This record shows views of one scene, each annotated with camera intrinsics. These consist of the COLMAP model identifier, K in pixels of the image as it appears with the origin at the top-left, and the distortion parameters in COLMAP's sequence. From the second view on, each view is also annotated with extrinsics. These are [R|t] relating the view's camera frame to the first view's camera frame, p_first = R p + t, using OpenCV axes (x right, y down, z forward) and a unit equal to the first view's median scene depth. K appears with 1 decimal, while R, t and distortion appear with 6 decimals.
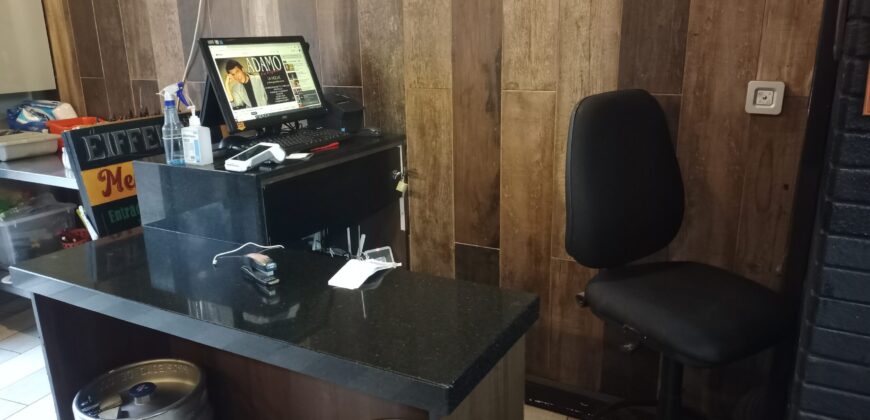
lens RADIAL K [[633.5, 0, 436.0], [0, 633.5, 209.0], [0, 0, 1]] dist [0.057270, -0.061895]
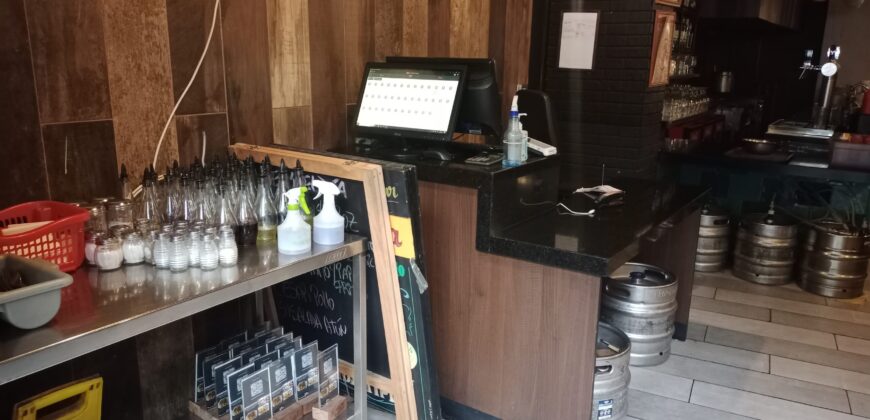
lens RADIAL K [[633.5, 0, 442.5], [0, 633.5, 205.9], [0, 0, 1]] dist [0.057270, -0.061895]
pose [[0.081966, -0.204963, 0.975332, -1.052290], [0.251516, 0.951203, 0.178755, -0.159775], [-0.964376, 0.230659, 0.129518, 0.665975]]
